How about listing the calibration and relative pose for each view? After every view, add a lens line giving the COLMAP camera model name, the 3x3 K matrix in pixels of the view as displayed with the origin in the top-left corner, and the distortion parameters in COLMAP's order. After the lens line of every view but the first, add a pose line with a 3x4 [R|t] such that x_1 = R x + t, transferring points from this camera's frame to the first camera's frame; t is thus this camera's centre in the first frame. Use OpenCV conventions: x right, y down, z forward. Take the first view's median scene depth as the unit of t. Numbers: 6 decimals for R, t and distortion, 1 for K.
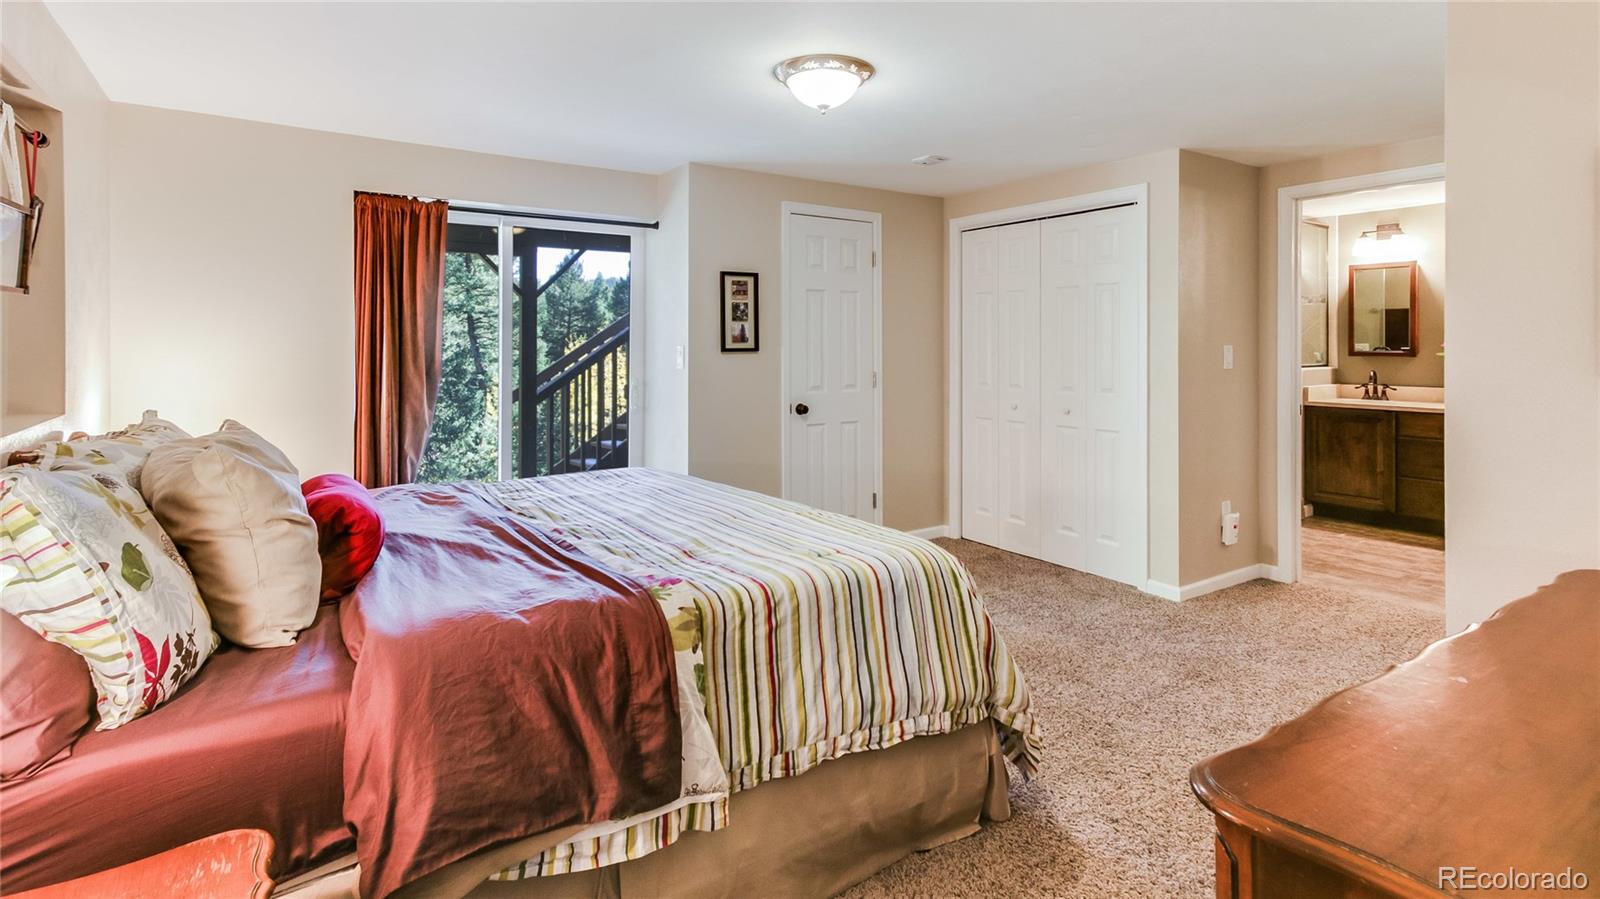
lens RADIAL K [[767.4, 0, 761.4], [0, 767.4, 348.9], [0, 0, 1]] dist [0.001528, 0.000253]
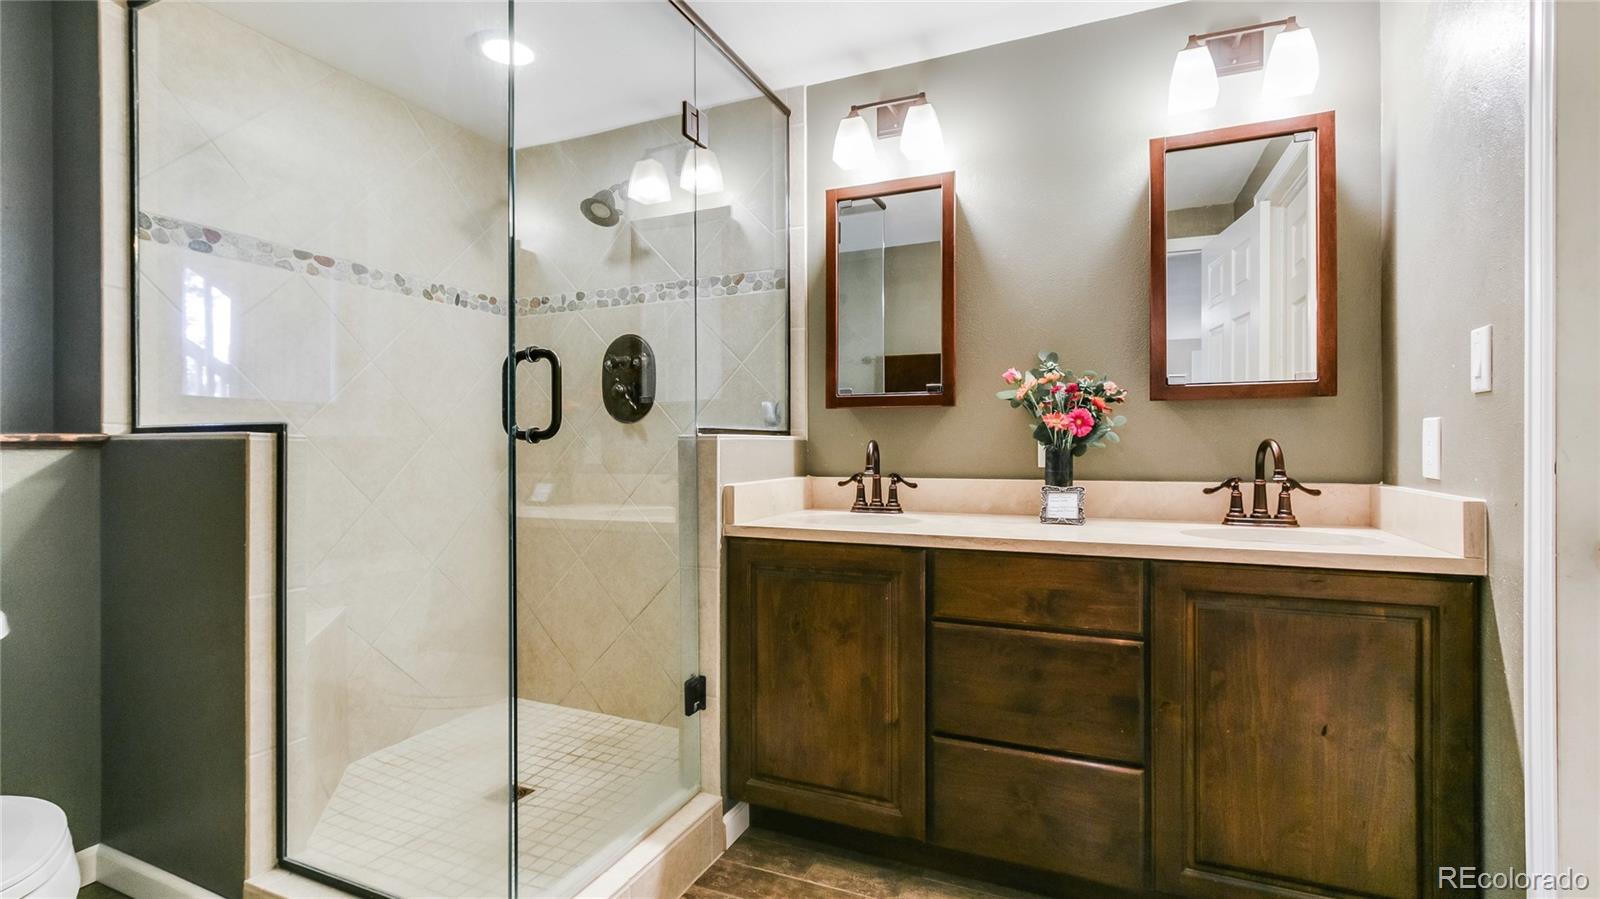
lens RADIAL K [[687.4, 0, 817.2], [0, 687.4, 453.1], [0, 0, 1]] dist [-0.000625, 0.000166]
pose [[0.820691, -0.000853, 0.571372, 0.599237], [0.002051, 0.999997, -0.001453, 0.037220], [-0.571369, 0.002365, 0.820690, 0.763040]]
